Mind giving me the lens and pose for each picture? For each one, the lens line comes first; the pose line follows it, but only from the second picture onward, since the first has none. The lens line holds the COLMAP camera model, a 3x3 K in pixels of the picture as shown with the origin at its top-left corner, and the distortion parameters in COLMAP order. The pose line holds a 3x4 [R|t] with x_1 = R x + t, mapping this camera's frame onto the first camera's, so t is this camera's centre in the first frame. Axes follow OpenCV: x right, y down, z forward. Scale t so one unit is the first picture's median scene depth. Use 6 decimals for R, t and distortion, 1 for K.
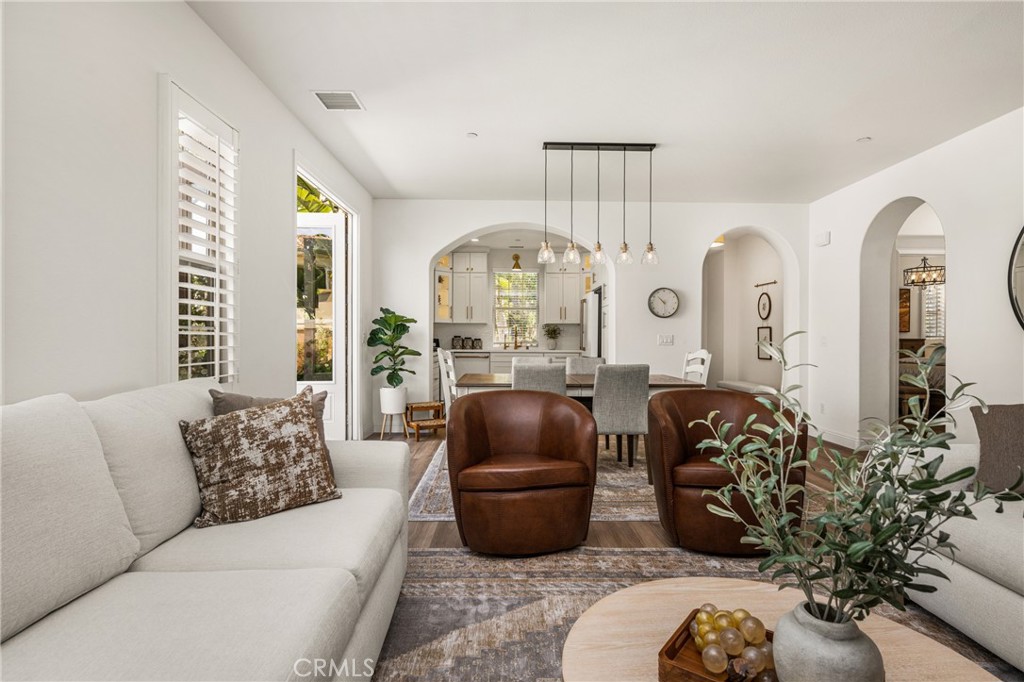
lens RADIAL K [[521.0, 0, 509.7], [0, 521.0, 339.5], [0, 0, 1]] dist [0.007179, 0.000825]
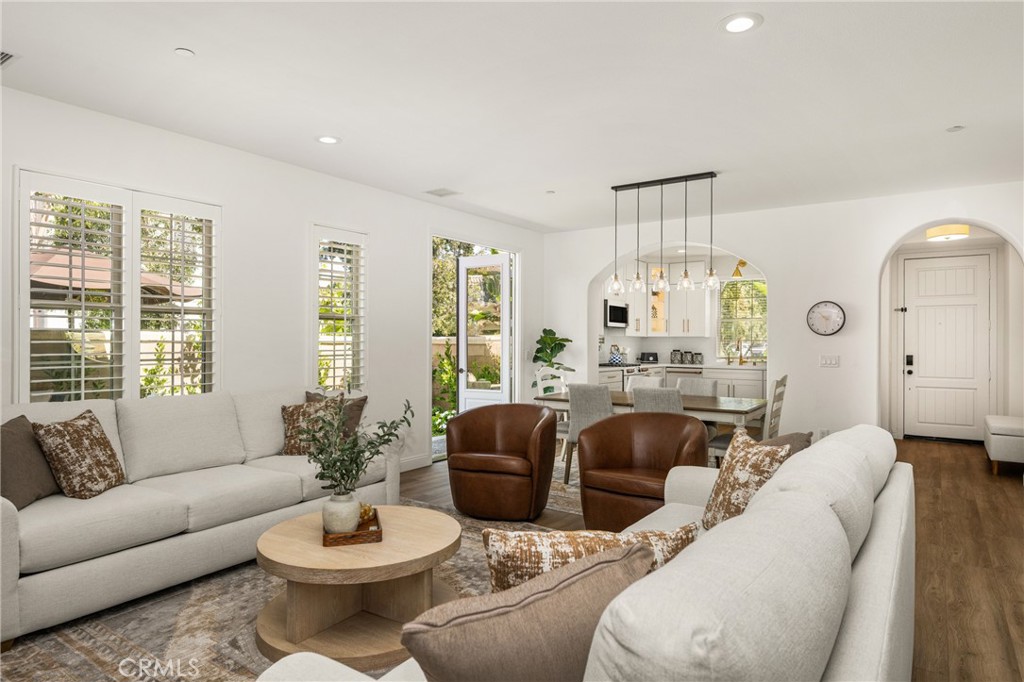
lens RADIAL K [[617.9, 0, 514.8], [0, 617.9, 339.4], [0, 0, 1]] dist [0.002002, 0.005776]
pose [[0.813248, -0.001524, -0.581915, 0.512771], [-0.001636, 0.999987, -0.004905, -0.032338], [0.581915, 0.004941, 0.813235, -0.155511]]
